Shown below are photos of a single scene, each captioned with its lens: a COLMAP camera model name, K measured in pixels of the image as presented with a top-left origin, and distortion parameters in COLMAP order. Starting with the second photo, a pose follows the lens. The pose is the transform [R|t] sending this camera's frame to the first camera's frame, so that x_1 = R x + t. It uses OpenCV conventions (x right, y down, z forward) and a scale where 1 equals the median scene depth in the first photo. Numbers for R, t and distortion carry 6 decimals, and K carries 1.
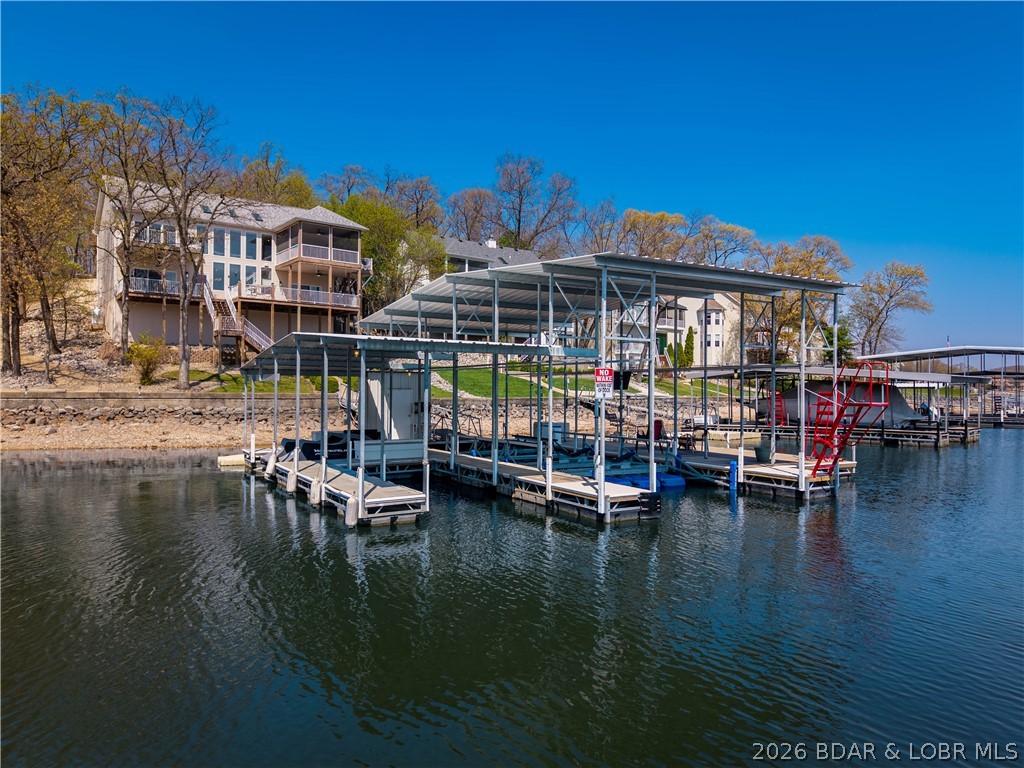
lens RADIAL K [[691.0, 0, 506.9], [0, 691.0, 385.5], [0, 0, 1]] dist [0.006880, 0.002100]
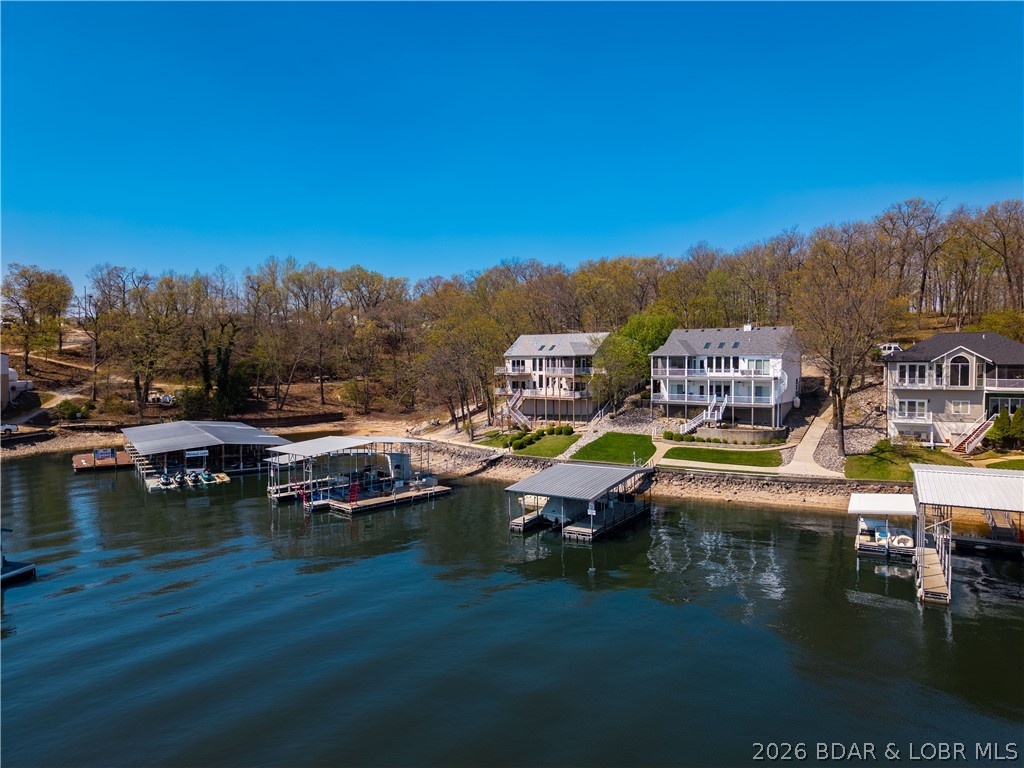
lens RADIAL K [[675.0, 0, 513.5], [0, 675.0, 401.6], [0, 0, 1]] dist [0.006559, -0.000840]
pose [[0.274287, 0.055259, -0.960059, 1.442573], [0.020850, 0.997771, 0.063387, -0.223152], [0.961422, -0.037403, 0.272524, 0.379110]]
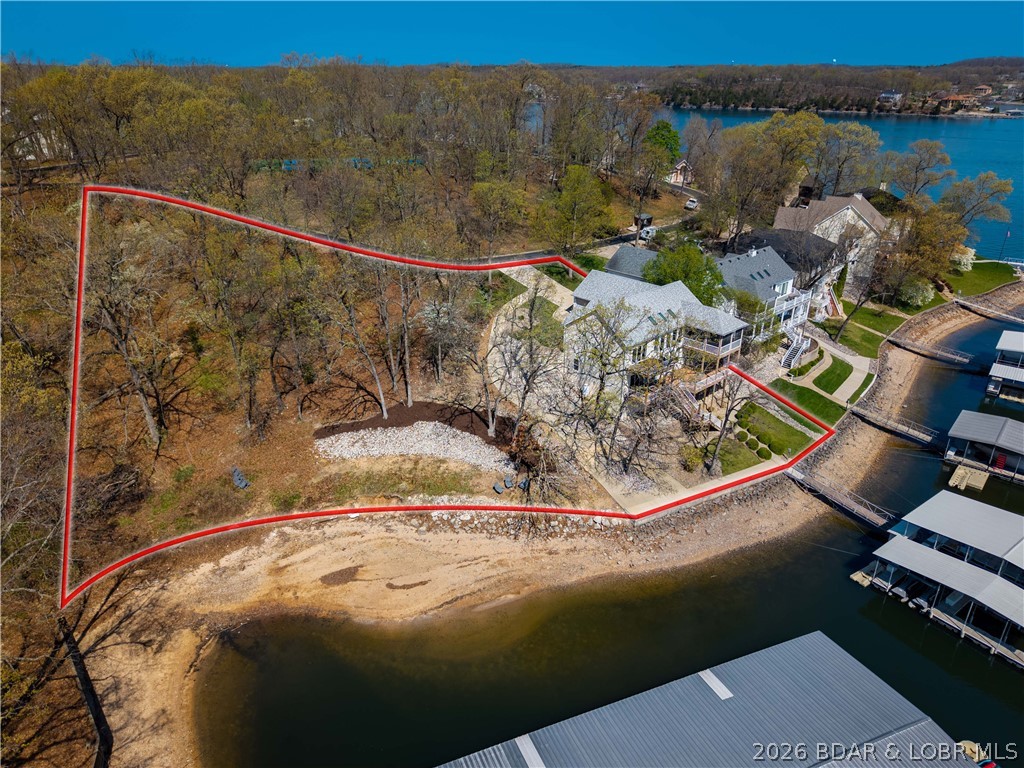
lens RADIAL K [[691.0, 0, 506.9], [0, 691.0, 385.5], [0, 0, 1]] dist [0.006880, 0.002100]
pose [[0.995890, -0.036762, 0.082773, -0.881092], [-0.002379, 0.902983, 0.429670, -0.771332], [-0.090539, -0.428101, 0.899184, -0.391058]]
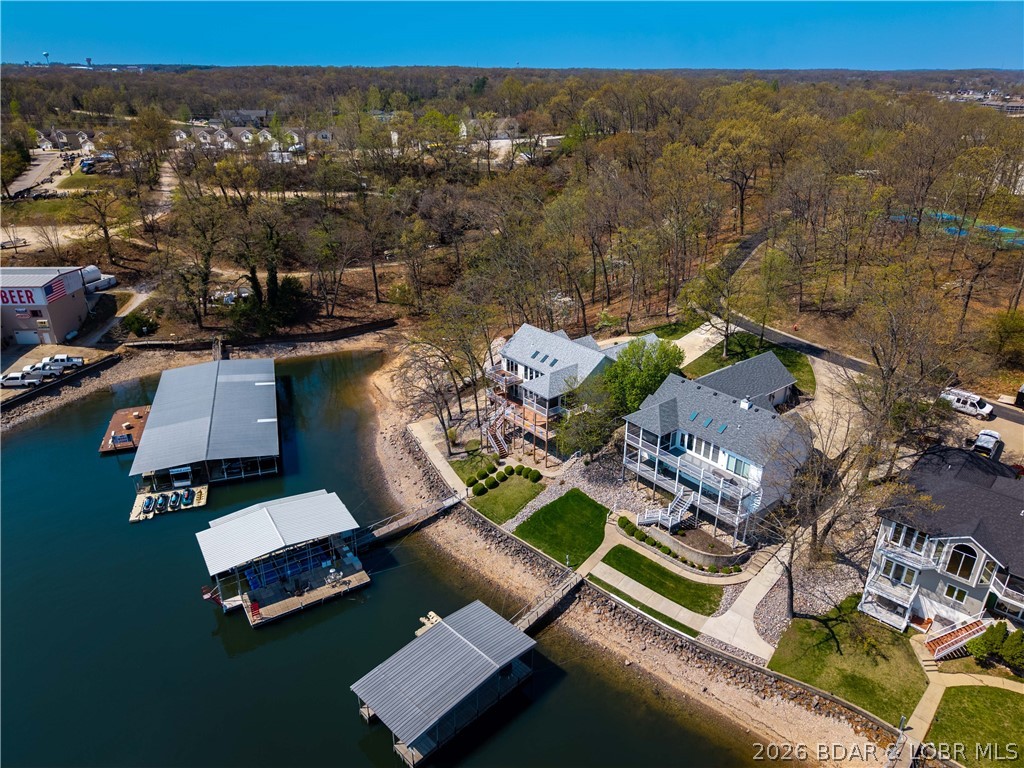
lens RADIAL K [[683.8, 0, 512.0], [0, 683.8, 384.0], [0, 0, 1]] dist [0.038718, -0.041089]
pose [[0.021969, 0.404747, -0.914165, 1.241770], [0.014216, 0.914166, 0.405090, -0.912247], [0.999658, -0.021895, 0.014330, 0.911443]]
